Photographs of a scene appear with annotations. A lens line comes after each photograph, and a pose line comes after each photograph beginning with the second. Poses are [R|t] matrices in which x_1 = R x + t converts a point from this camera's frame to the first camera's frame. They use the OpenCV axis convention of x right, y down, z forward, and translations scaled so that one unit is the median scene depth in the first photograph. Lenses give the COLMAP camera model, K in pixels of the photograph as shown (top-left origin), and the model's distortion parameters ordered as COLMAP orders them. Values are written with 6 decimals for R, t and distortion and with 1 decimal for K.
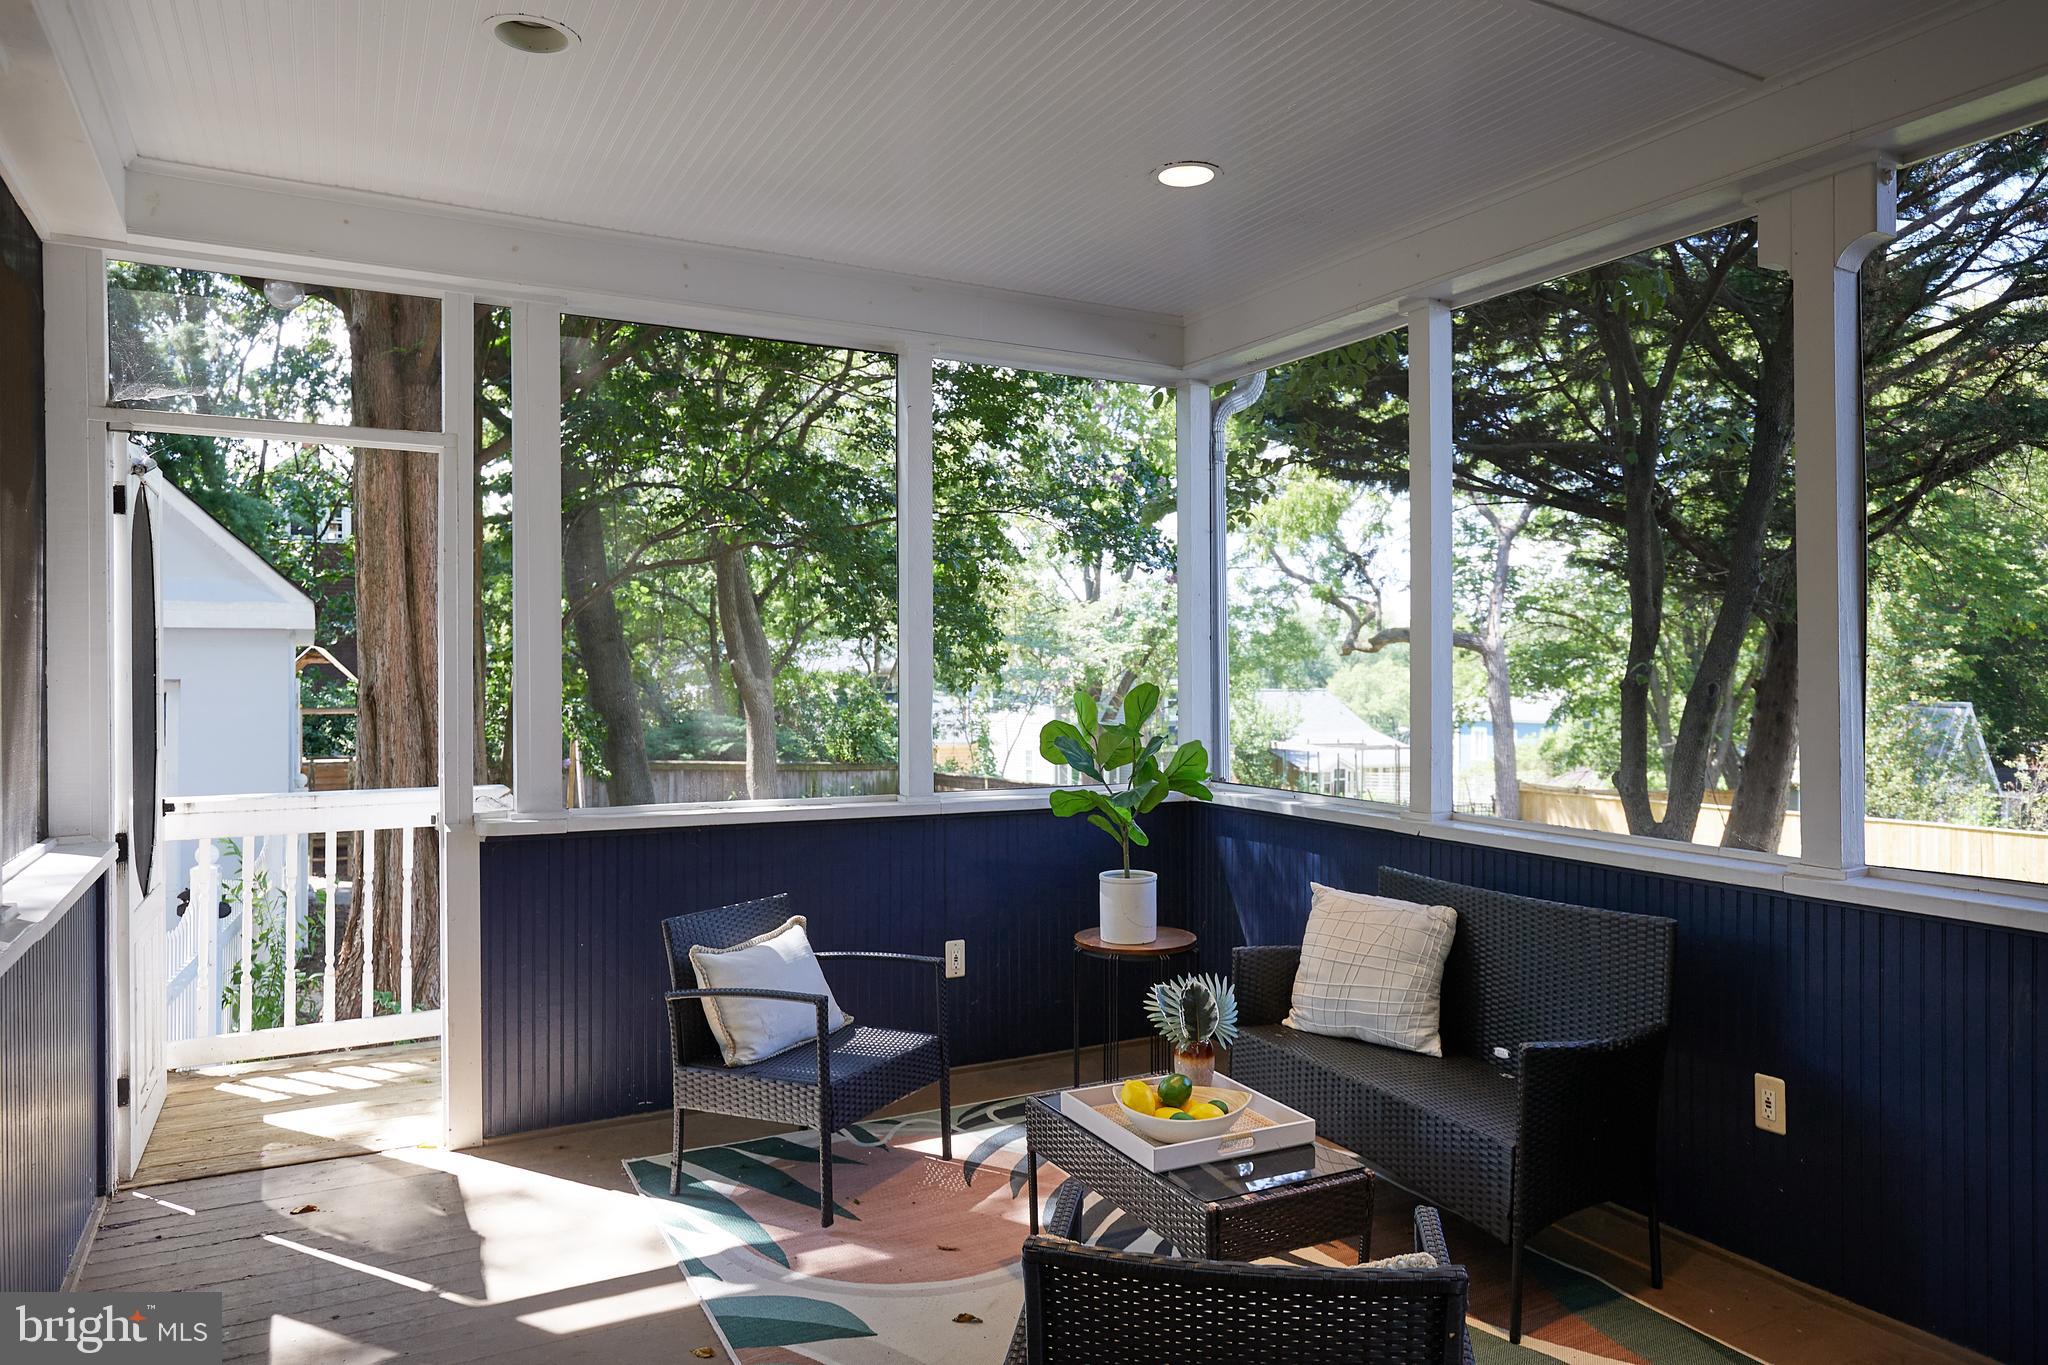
lens RADIAL K [[1304.4, 0, 1024.7], [0, 1304.4, 681.0], [0, 0, 1]] dist [-0.008362, -0.001043]
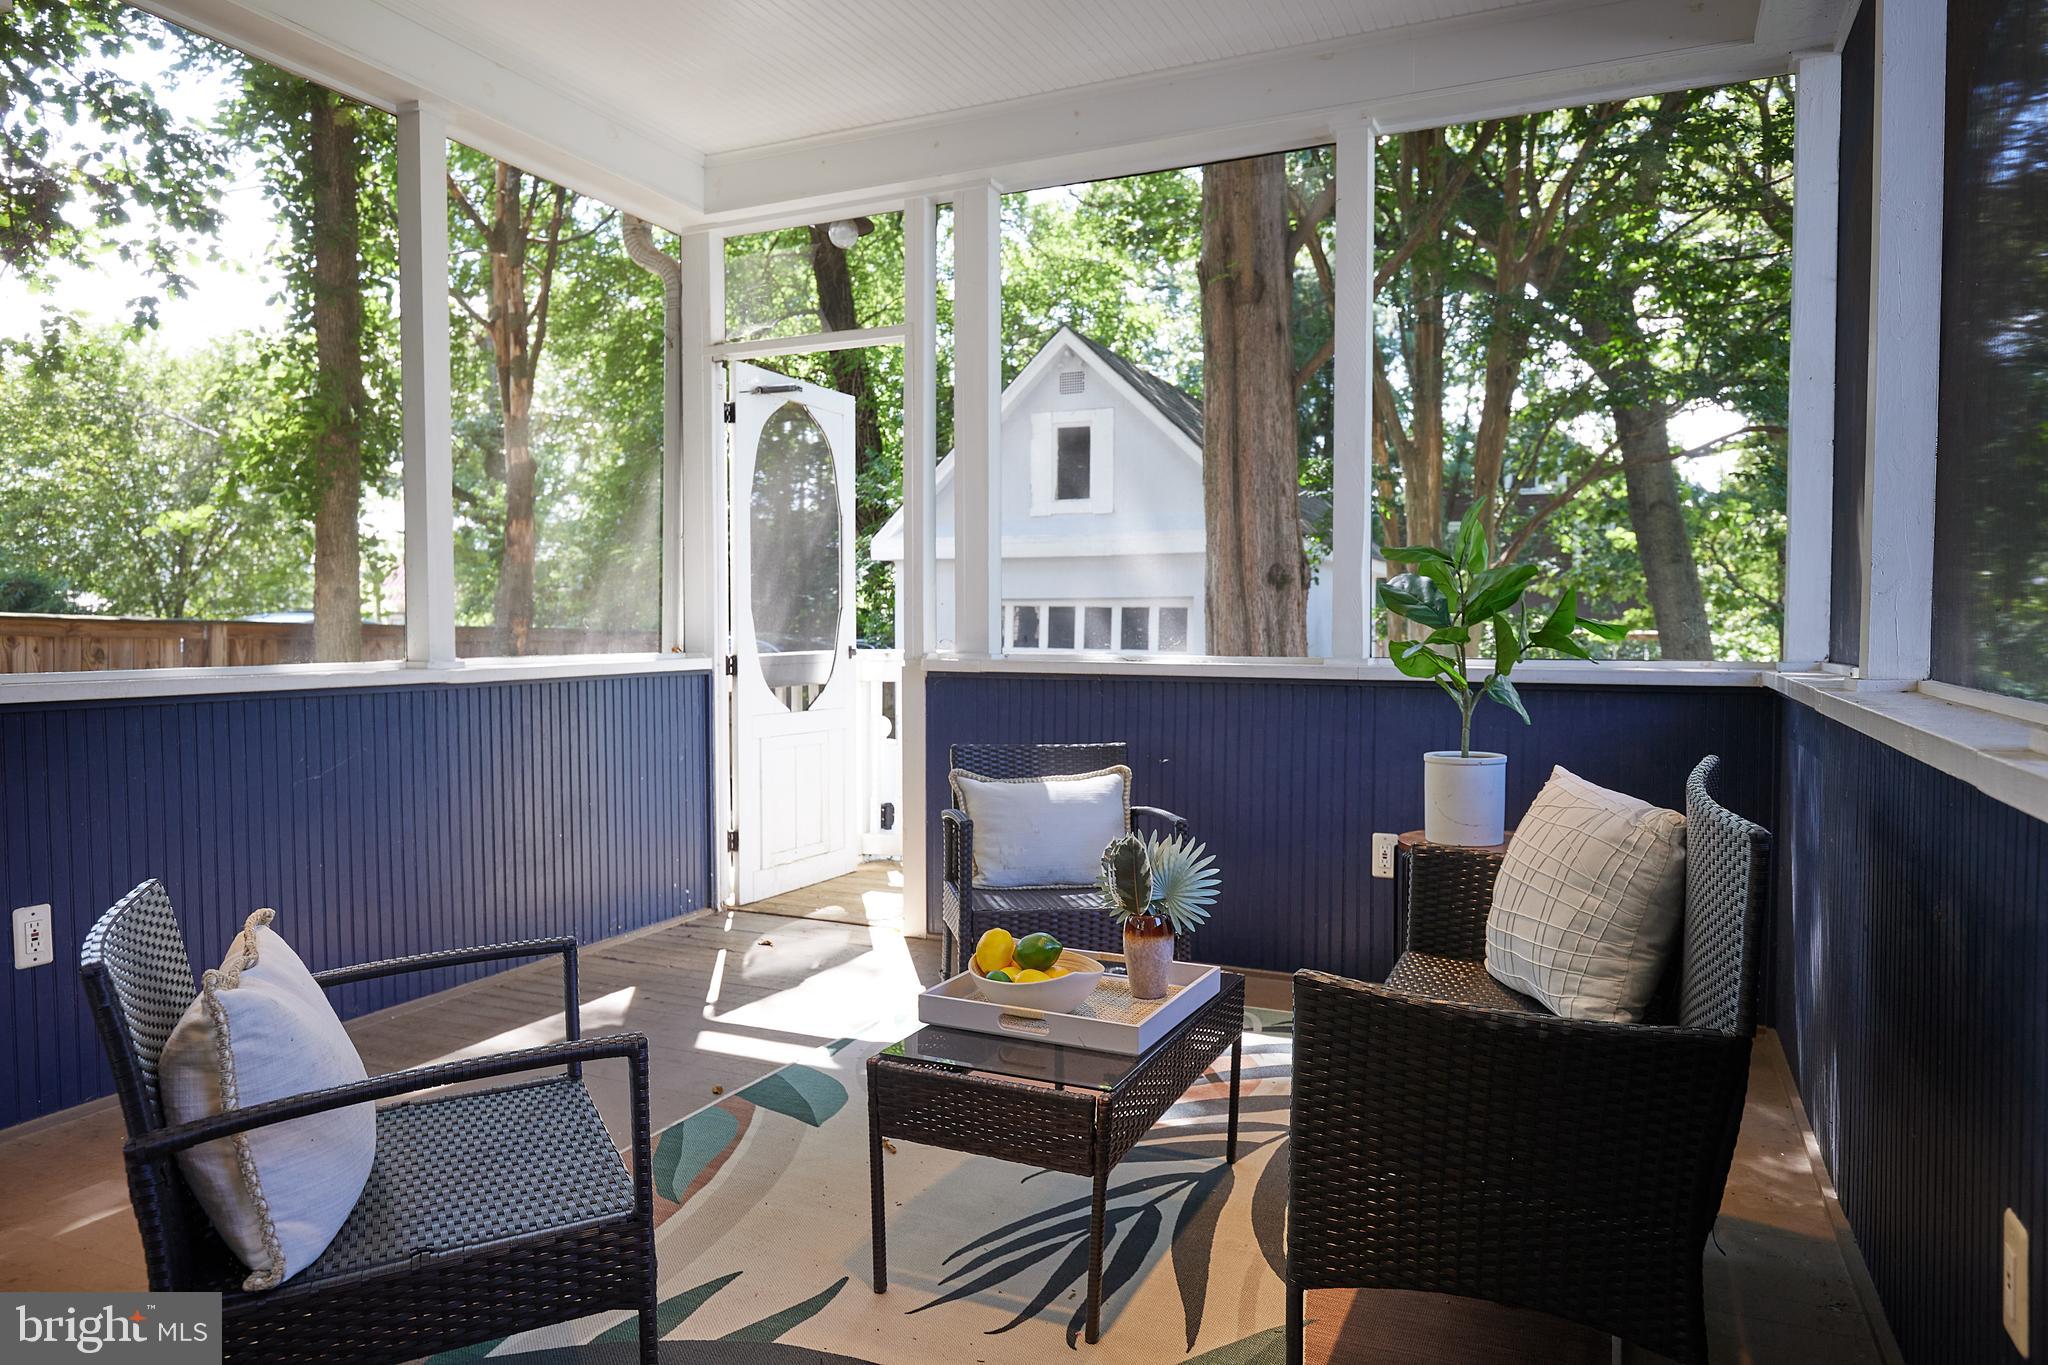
lens RADIAL K [[1304.4, 0, 1022.7], [0, 1304.4, 679.6], [0, 0, 1]] dist [-0.008362, -0.001043]
pose [[0.614407, 0.033180, -0.788291, 0.685696], [-0.005074, 0.999261, 0.038105, 0.103292], [0.788973, -0.019413, 0.614121, 0.453757]]
